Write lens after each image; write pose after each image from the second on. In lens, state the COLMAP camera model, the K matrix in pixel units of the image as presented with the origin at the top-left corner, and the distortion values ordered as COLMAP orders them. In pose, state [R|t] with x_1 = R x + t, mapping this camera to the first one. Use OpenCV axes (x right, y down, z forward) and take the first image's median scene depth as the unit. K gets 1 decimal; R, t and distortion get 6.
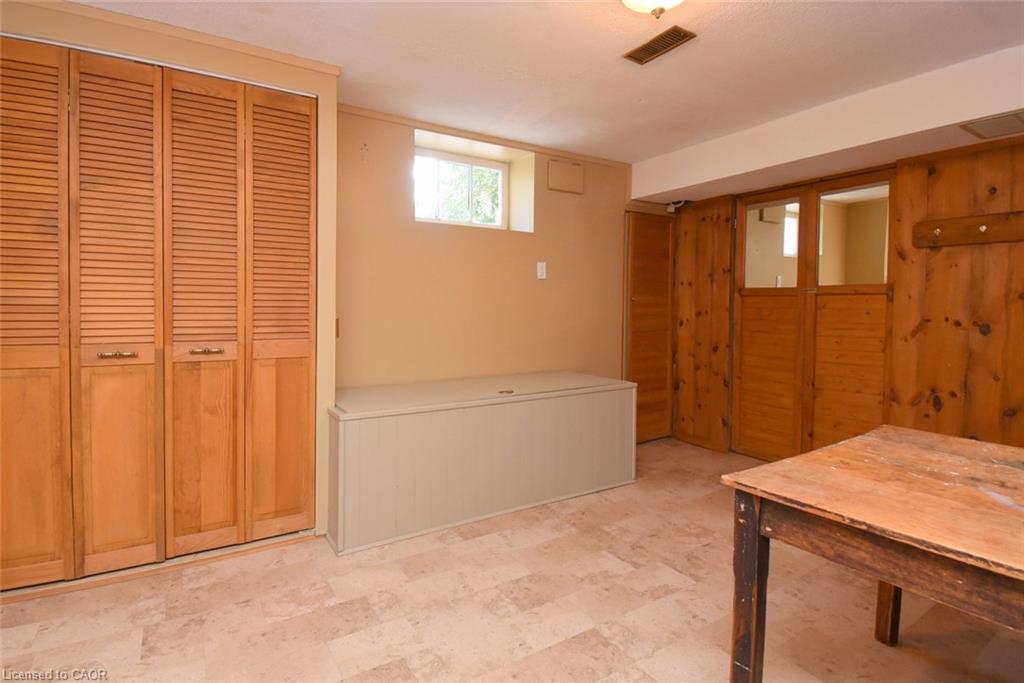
lens RADIAL K [[497.6, 0, 496.1], [0, 497.6, 314.3], [0, 0, 1]] dist [0.001227, -0.006536]
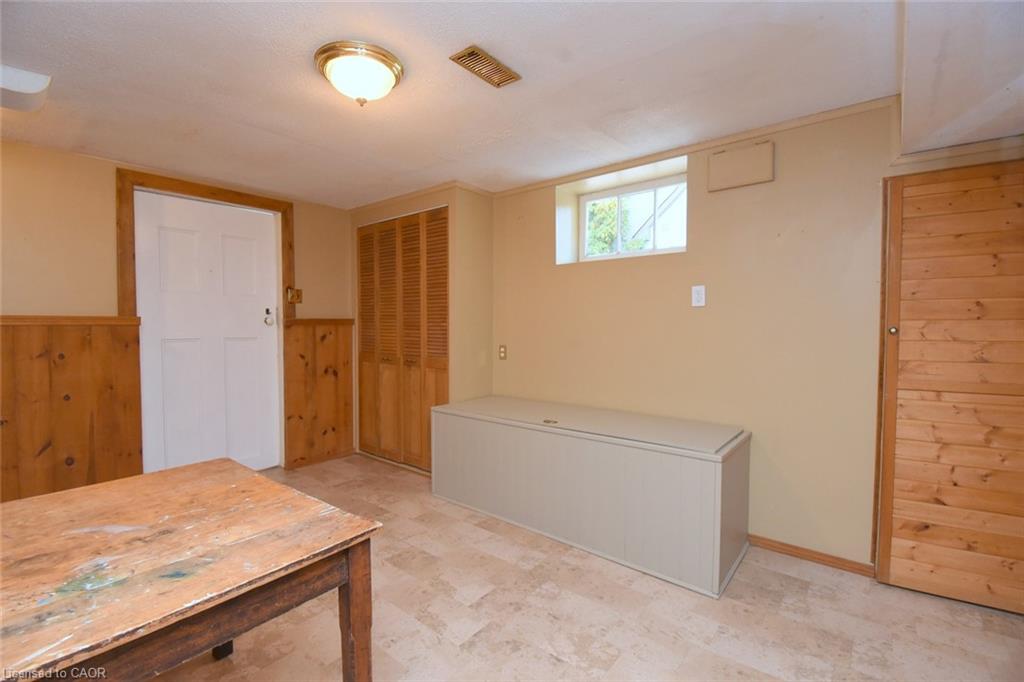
lens RADIAL K [[464.5, 0, 510.5], [0, 464.5, 341.6], [0, 0, 1]] dist [0.005532, 0.000147]
pose [[0.321378, 0.023429, -0.946661, 1.158058], [-0.019274, 0.999649, 0.018197, -0.035255], [0.946755, 0.012397, 0.321717, 0.761089]]
